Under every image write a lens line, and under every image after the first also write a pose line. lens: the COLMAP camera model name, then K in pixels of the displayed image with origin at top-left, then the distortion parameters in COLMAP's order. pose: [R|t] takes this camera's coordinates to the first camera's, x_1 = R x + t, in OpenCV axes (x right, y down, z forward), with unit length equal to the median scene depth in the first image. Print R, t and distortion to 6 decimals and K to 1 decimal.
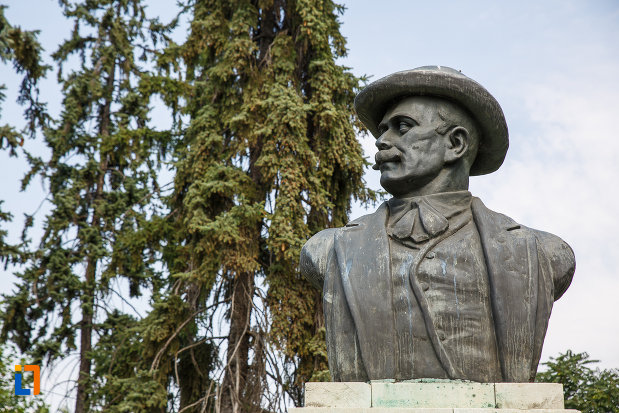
lens RADIAL K [[1203.3, 0, 290.6], [0, 1203.3, 208.6], [0, 0, 1]] dist [0.231455, 0.000000]
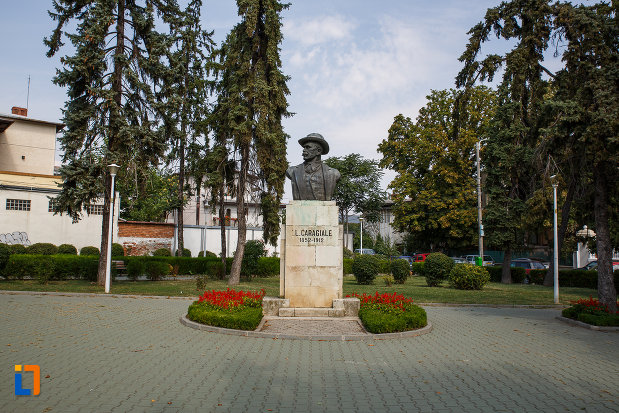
lens RADIAL K [[529.1, 0, 308.7], [0, 529.1, 206.2], [0, 0, 1]] dist [-0.020893, -0.003399]
pose [[0.991092, 0.006845, 0.133004, -0.063470], [-0.038789, 0.970218, 0.239108, -0.117758], [-0.127407, -0.242137, 0.961841, -0.377808]]
